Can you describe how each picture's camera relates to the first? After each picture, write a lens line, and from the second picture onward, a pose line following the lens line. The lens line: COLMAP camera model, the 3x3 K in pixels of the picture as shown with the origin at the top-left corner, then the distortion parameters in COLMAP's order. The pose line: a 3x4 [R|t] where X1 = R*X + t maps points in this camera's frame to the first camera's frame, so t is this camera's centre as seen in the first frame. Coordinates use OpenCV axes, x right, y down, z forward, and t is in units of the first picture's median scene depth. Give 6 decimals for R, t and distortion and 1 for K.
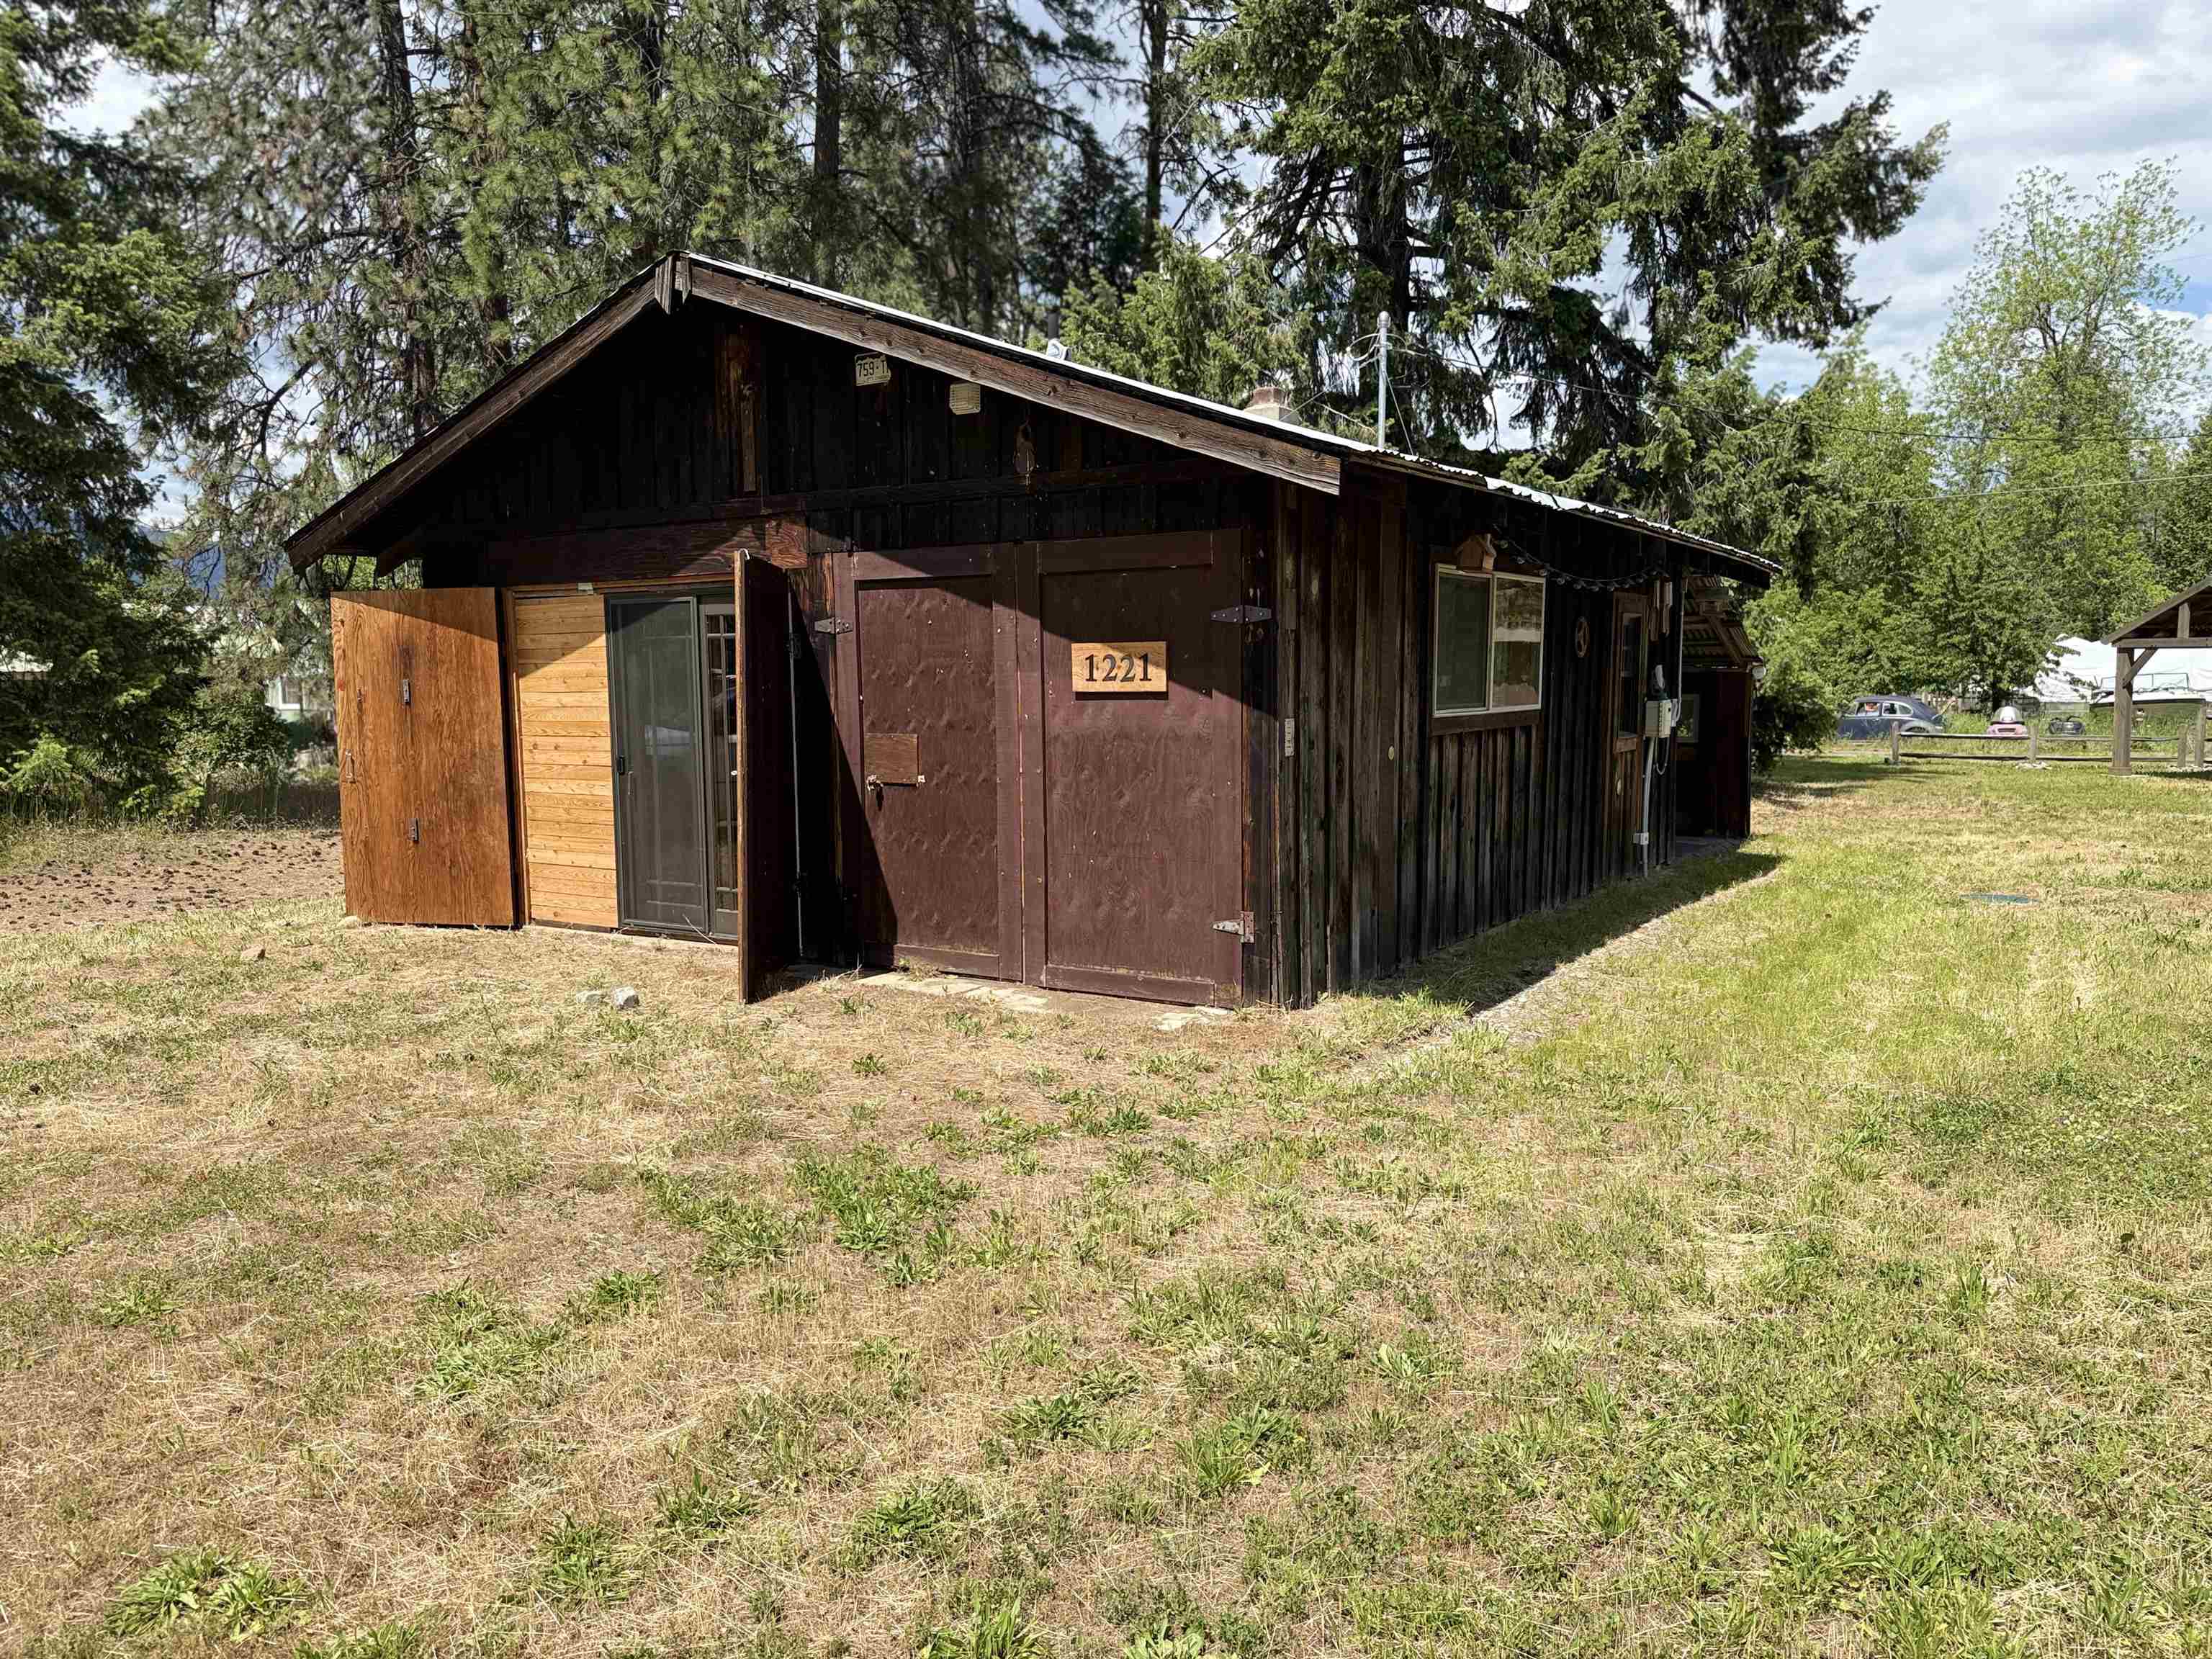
lens RADIAL K [[1549.9, 0, 1106.0], [0, 1549.9, 829.5], [0, 0, 1]] dist [0.067574, -0.089467]
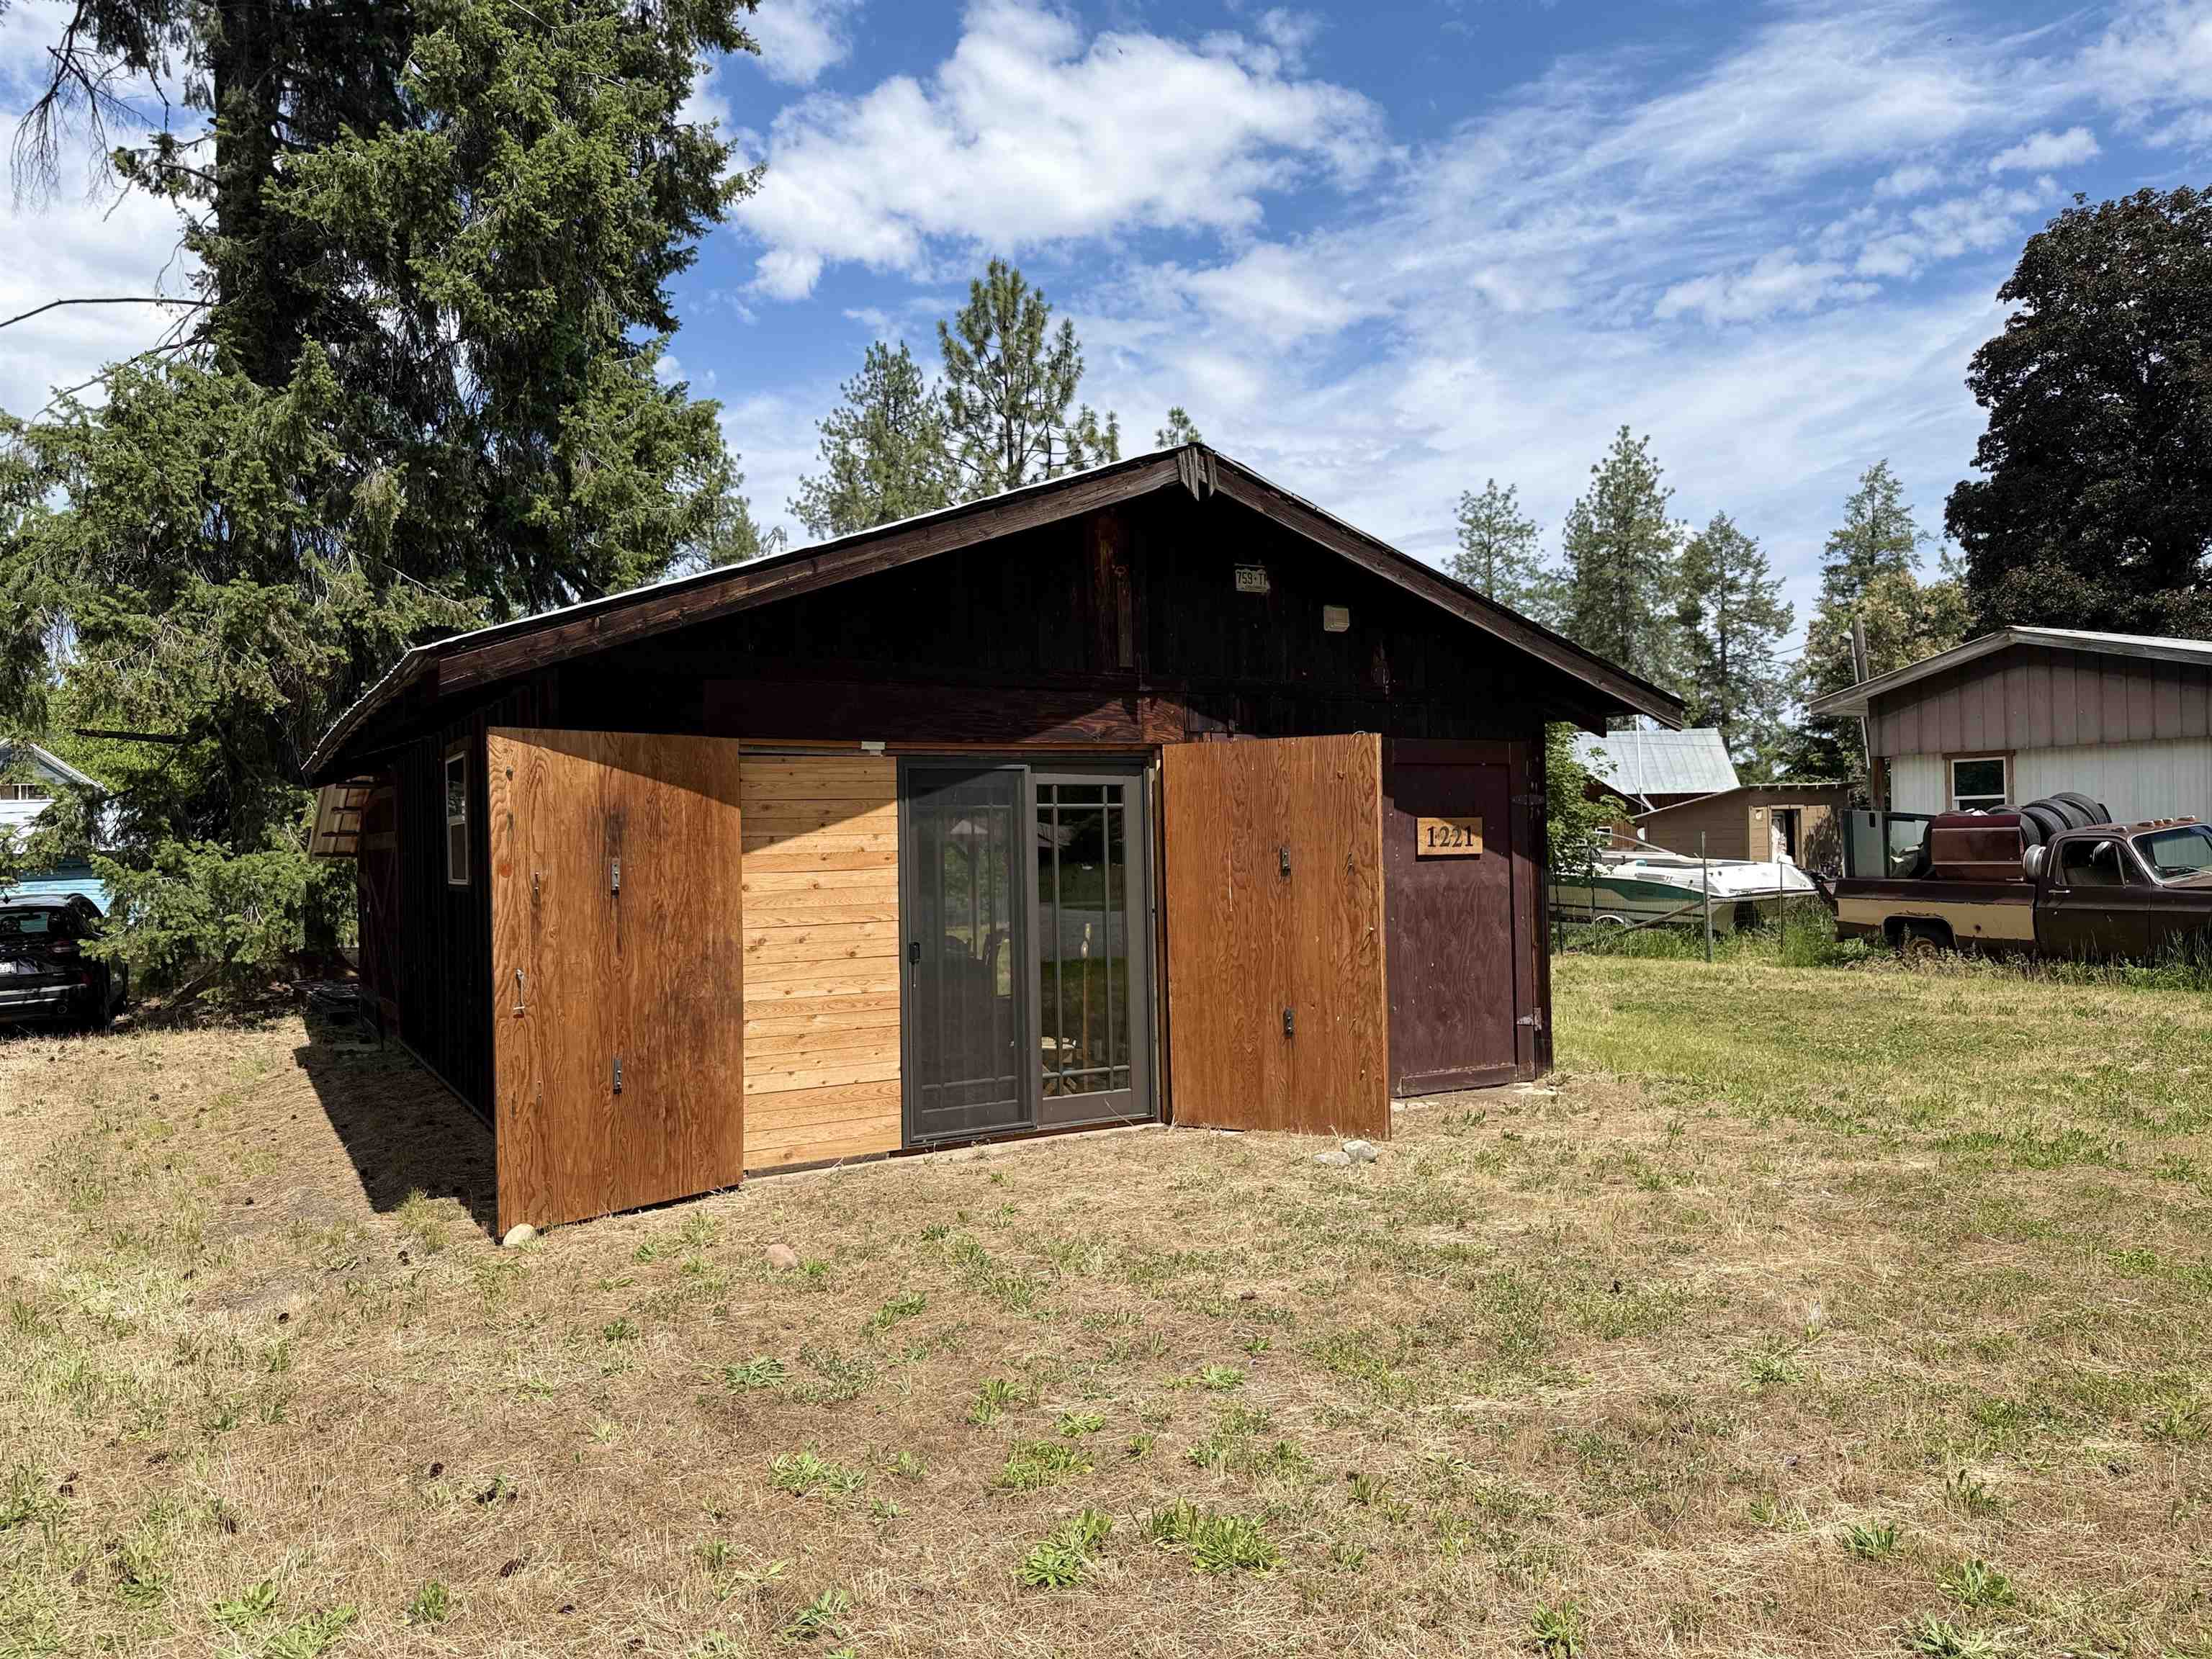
lens RADIAL K [[1549.0, 0, 1117.9], [0, 1549.0, 817.0], [0, 0, 1]] dist [0.073339, -0.096385]
pose [[0.455157, 0.017547, 0.890238, -0.480035], [0.104417, 0.991856, -0.072935, -0.019585], [-0.884268, 0.126153, 0.449618, 0.238705]]
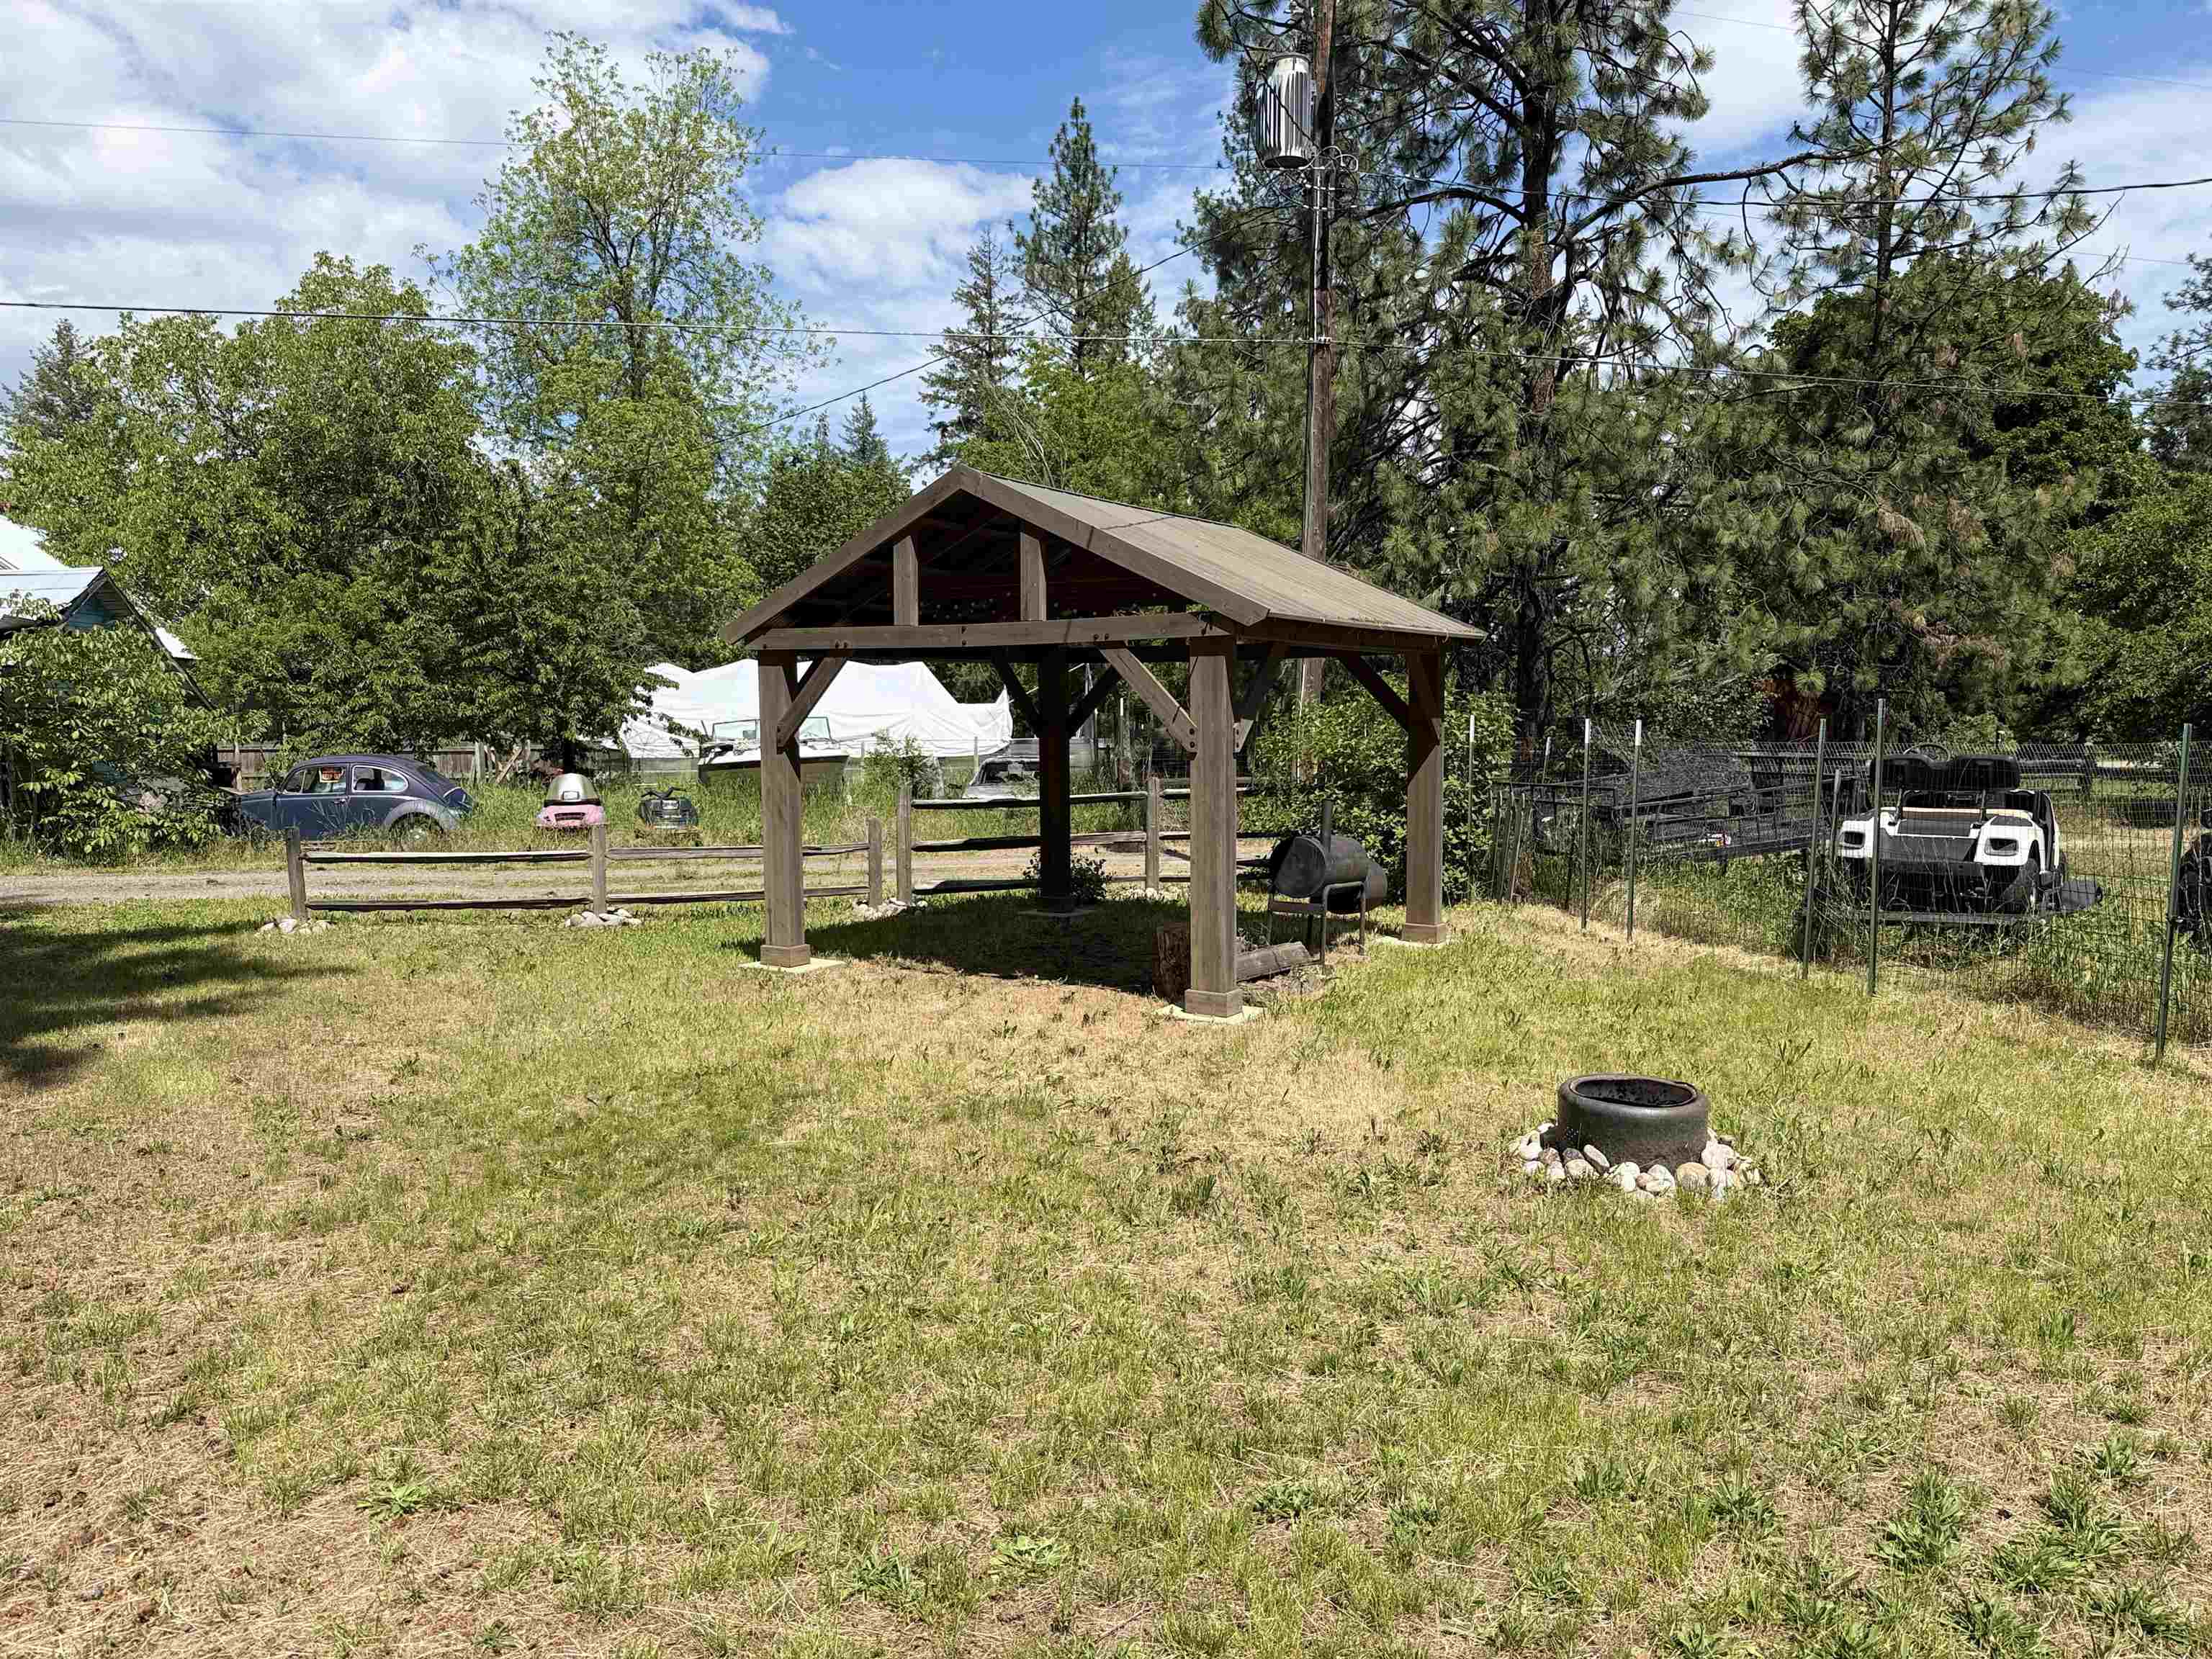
lens RADIAL K [[1543.9, 0, 1122.2], [0, 1543.9, 835.6], [0, 0, 1]] dist [0.058976, -0.073412]
pose [[0.676553, -0.052520, 0.734519, 0.590521], [0.068112, 0.997641, 0.008597, -0.094541], [-0.733237, 0.044213, 0.678534, 0.946302]]
